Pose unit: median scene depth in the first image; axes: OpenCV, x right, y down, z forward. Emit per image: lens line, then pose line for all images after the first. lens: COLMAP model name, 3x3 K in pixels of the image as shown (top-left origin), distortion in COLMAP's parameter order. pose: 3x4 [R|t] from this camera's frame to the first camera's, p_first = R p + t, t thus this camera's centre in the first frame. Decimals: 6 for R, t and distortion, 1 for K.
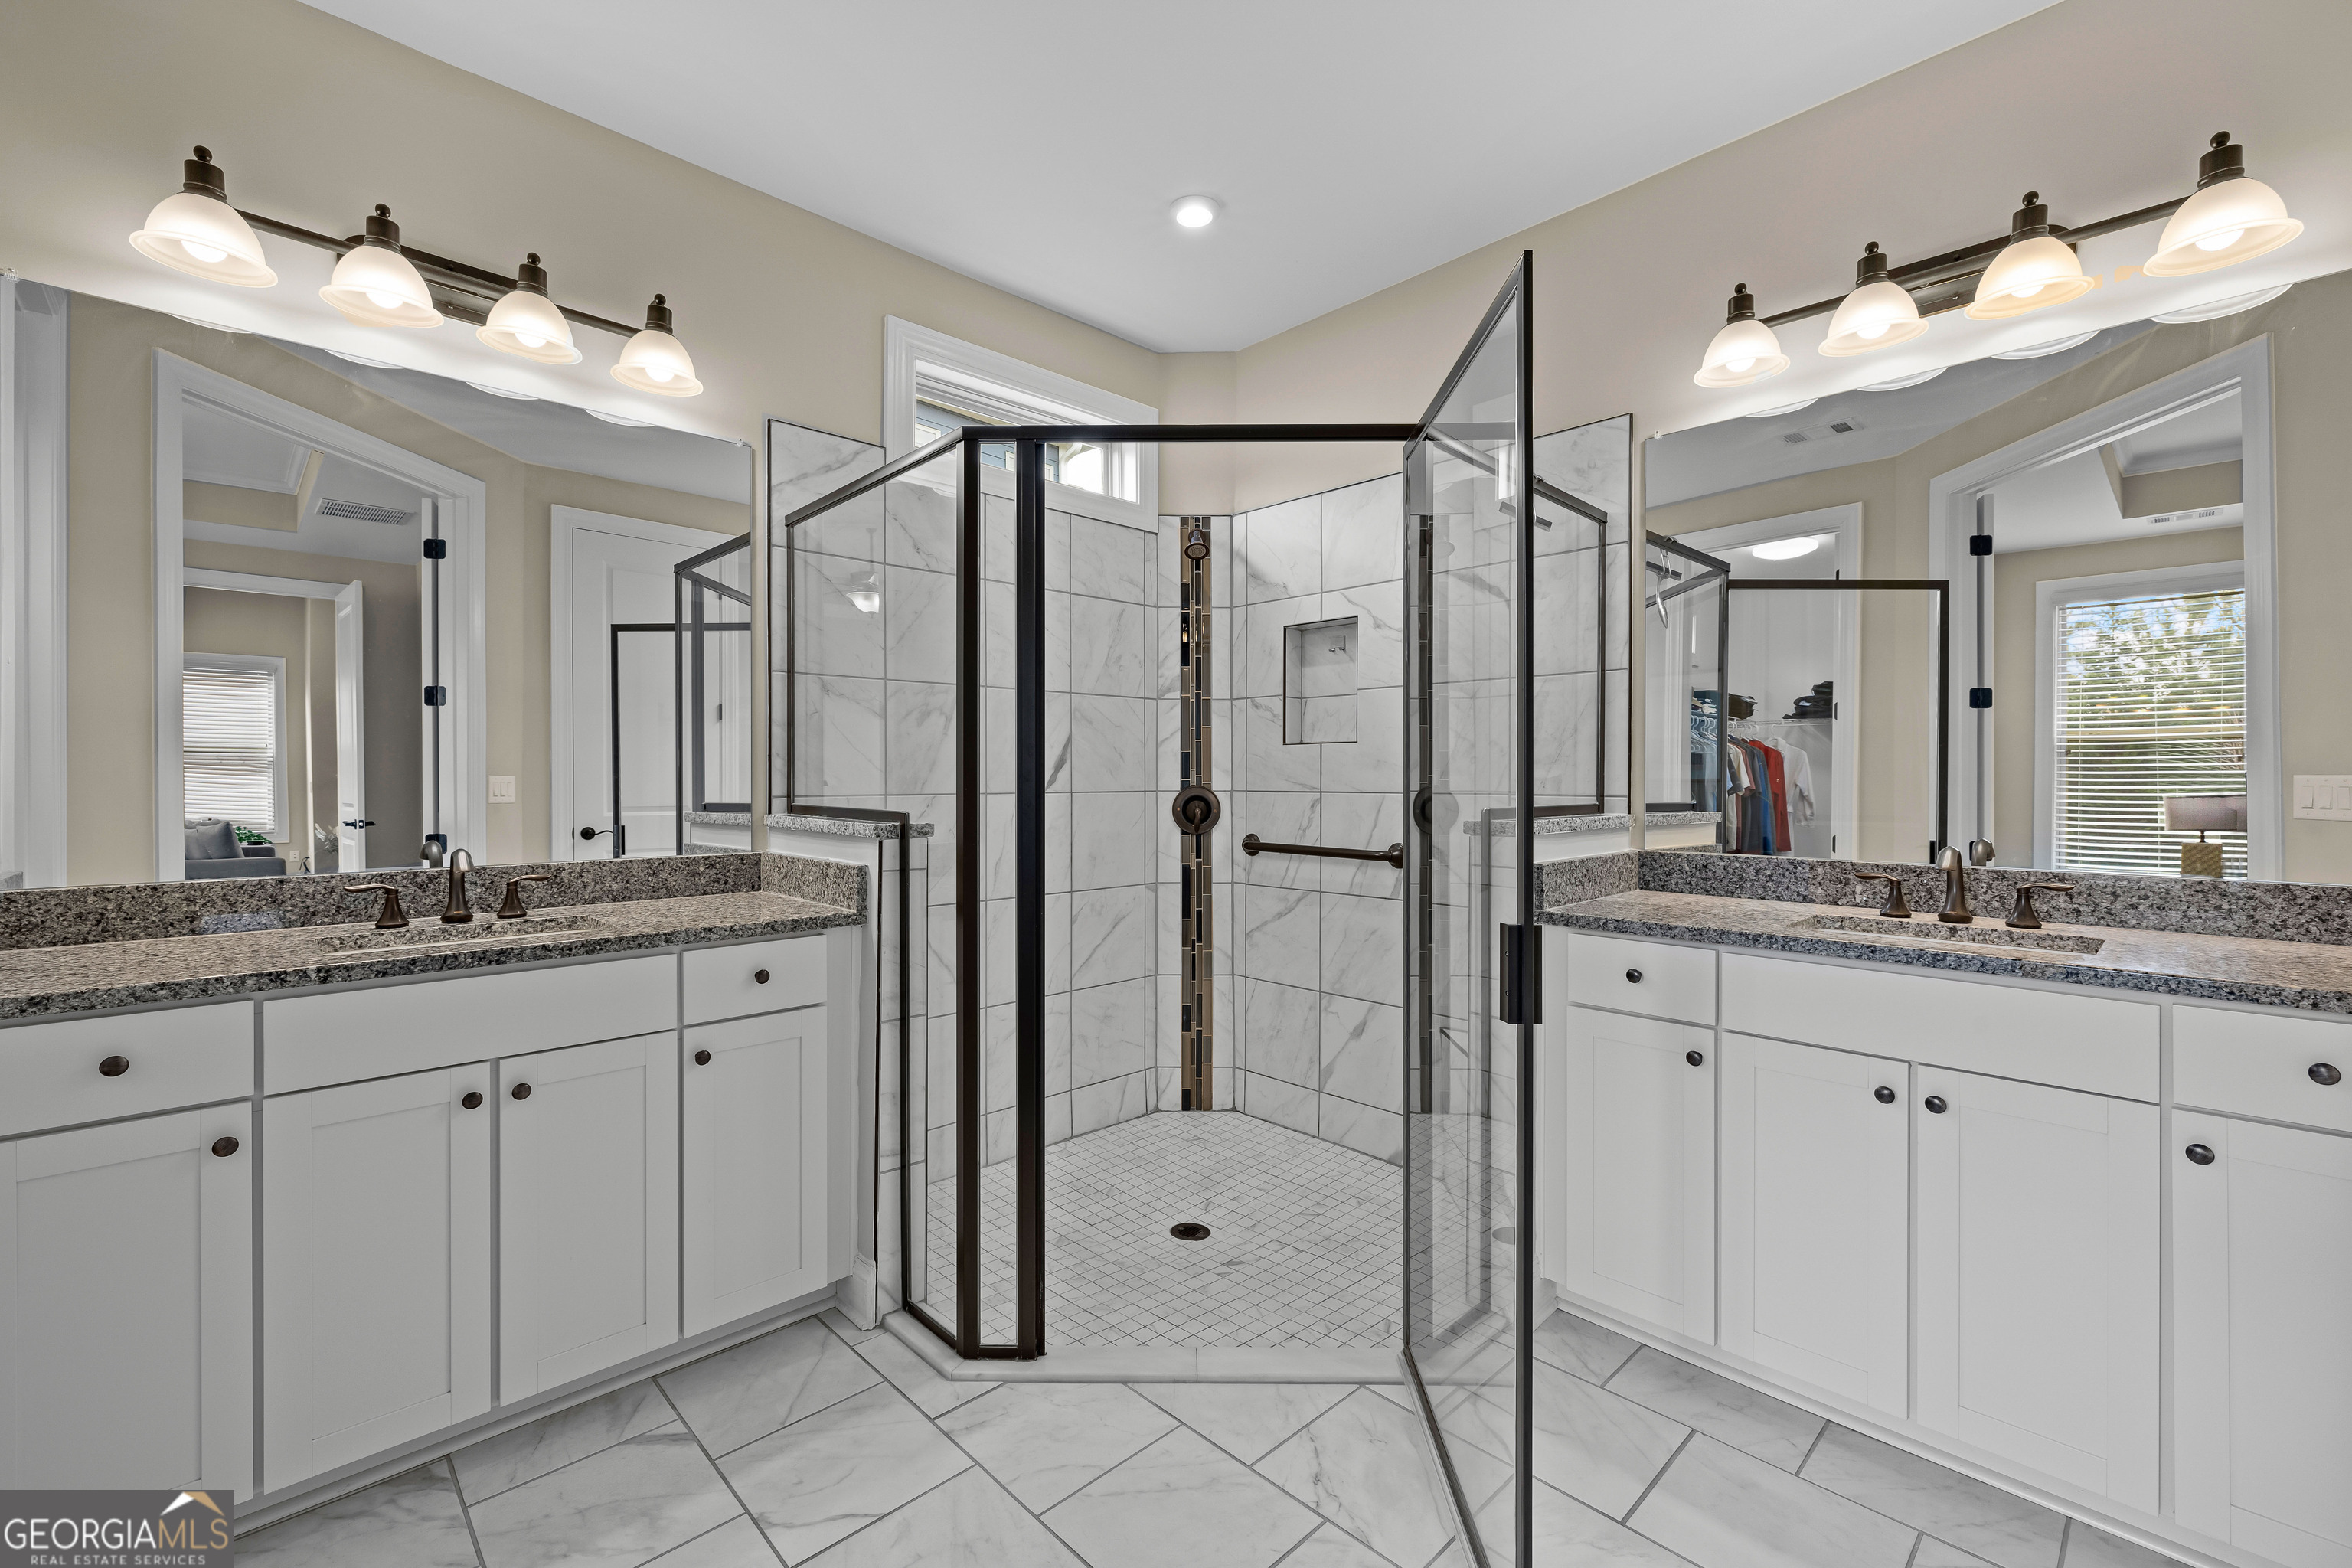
lens RADIAL K [[984.8, 0, 1174.7], [0, 984.8, 780.7], [0, 0, 1]] dist [0.001264, 0.000130]
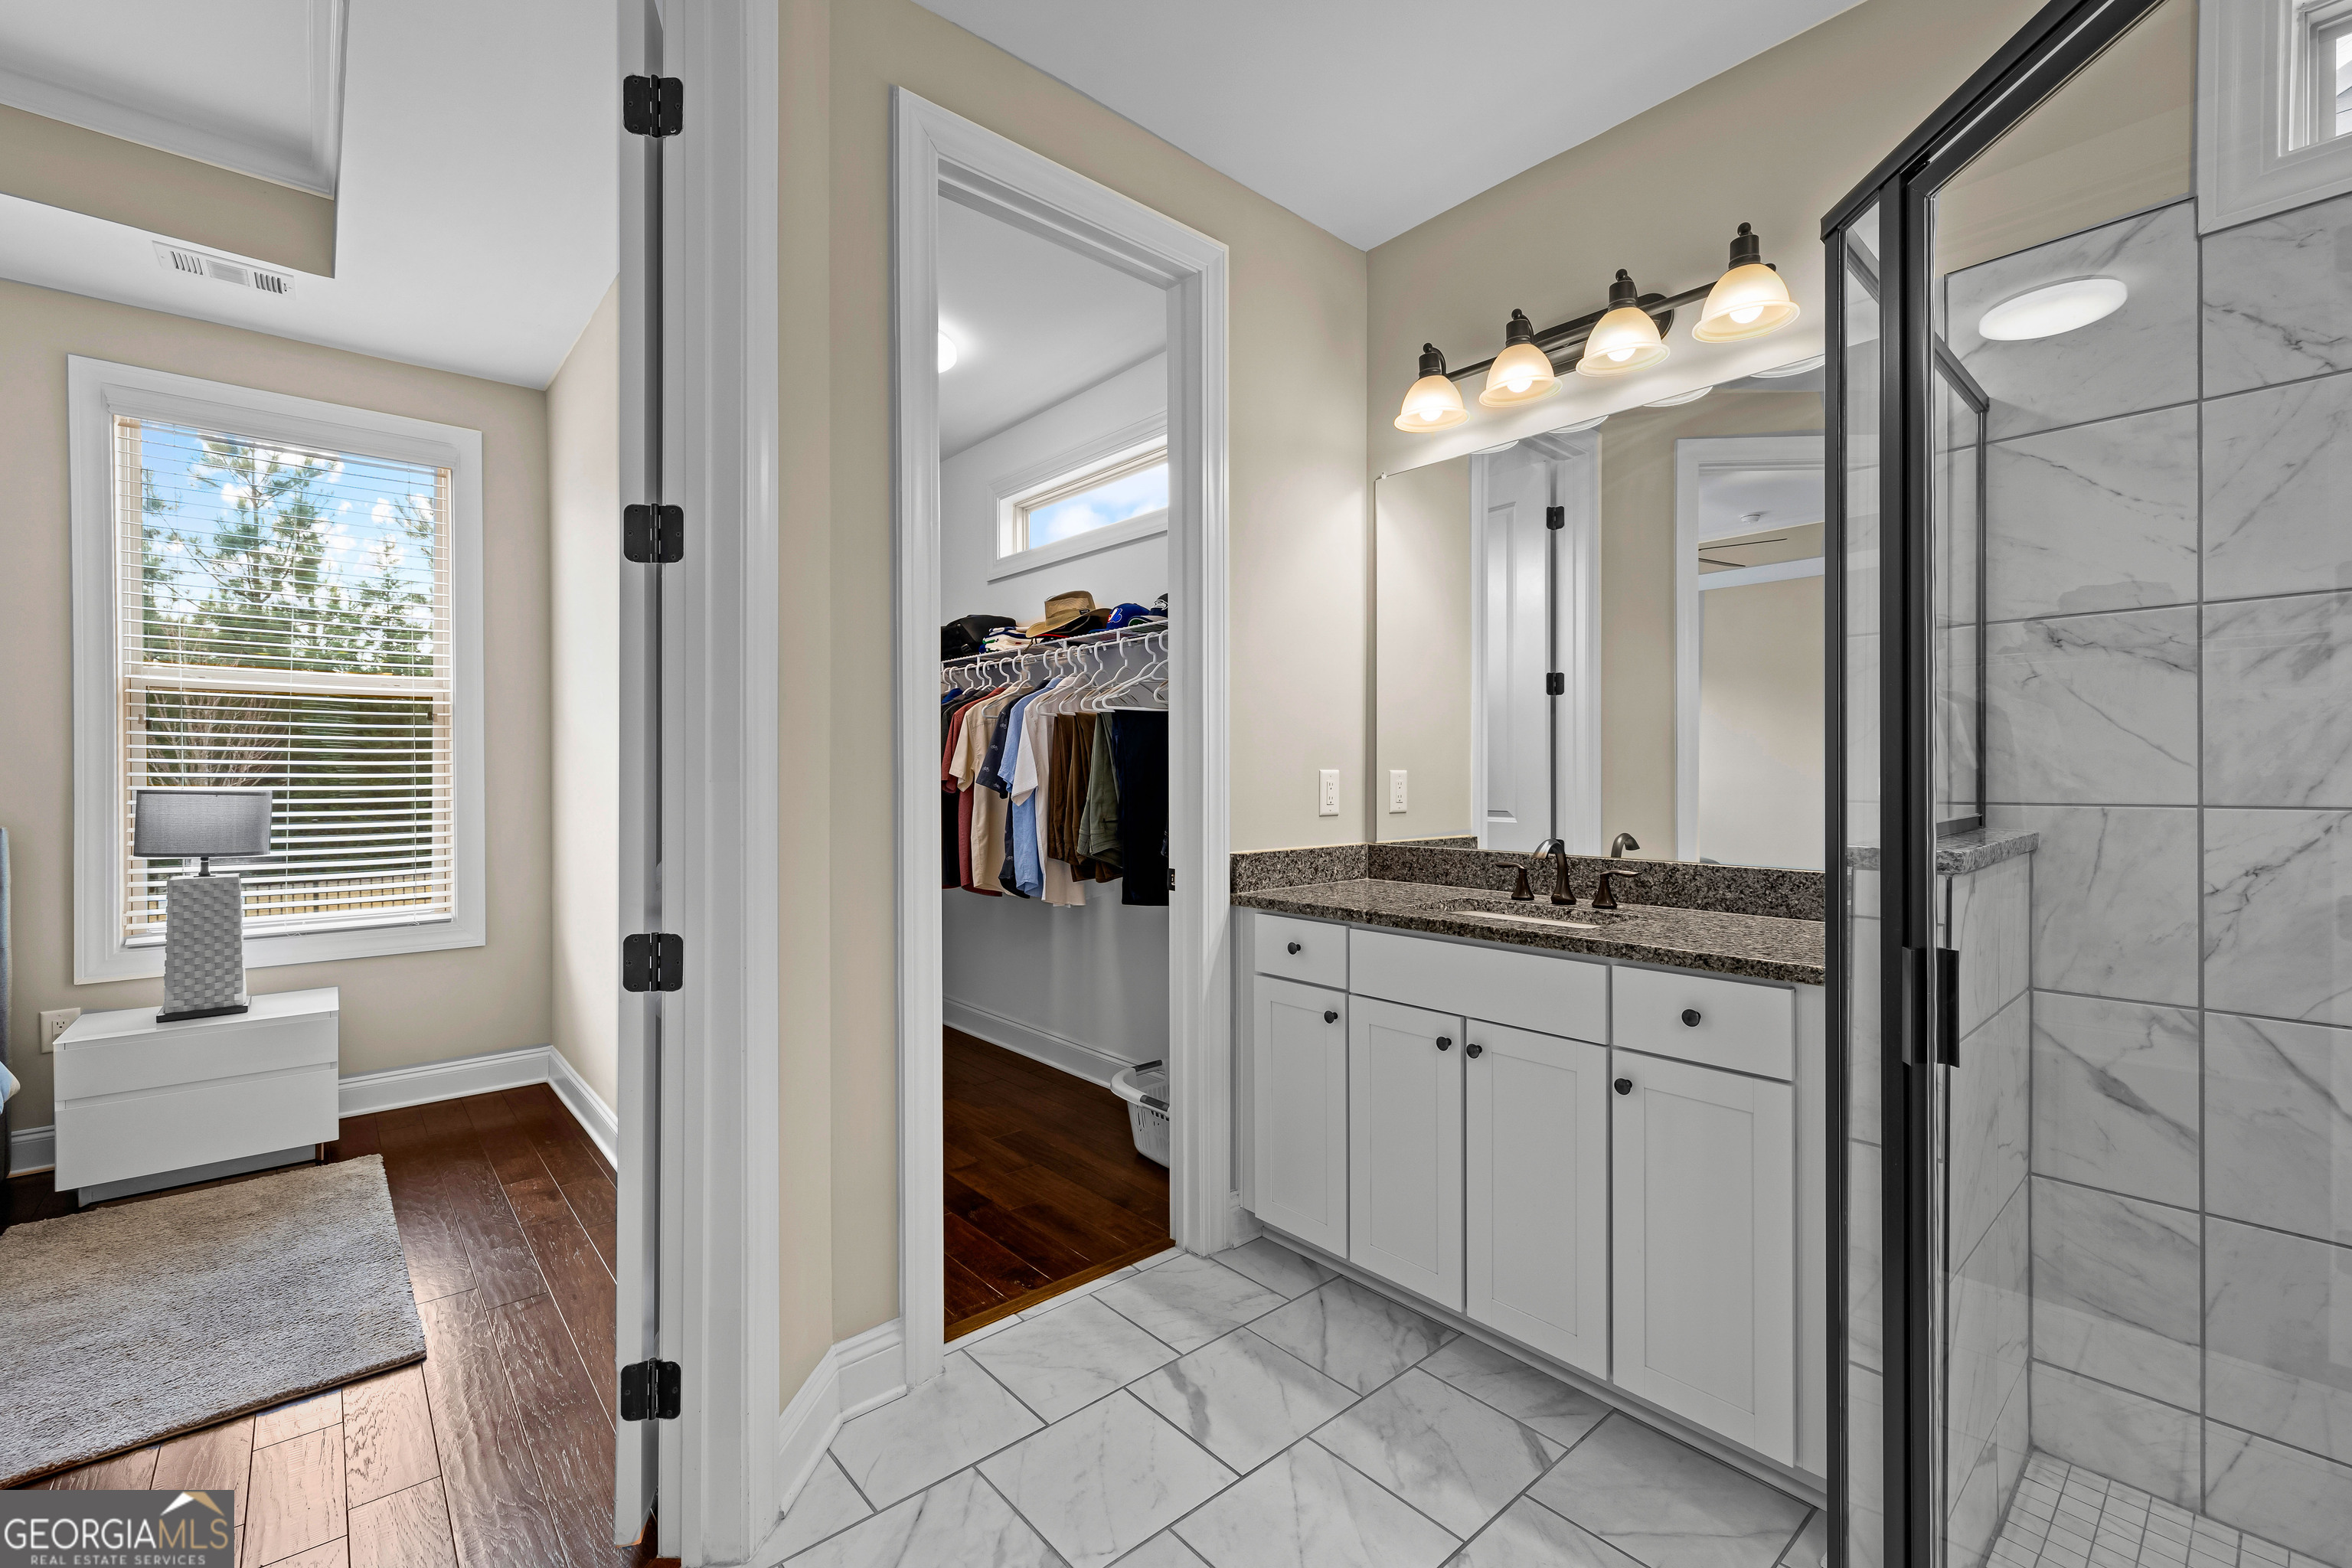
lens RADIAL K [[984.8, 0, 1174.7], [0, 984.8, 780.7], [0, 0, 1]] dist [0.001264, 0.000130]
pose [[-0.047555, 0.004062, -0.998860, 0.395057], [-0.001330, 0.999991, 0.004130, -0.002337], [0.998868, 0.001525, -0.047549, 0.563380]]
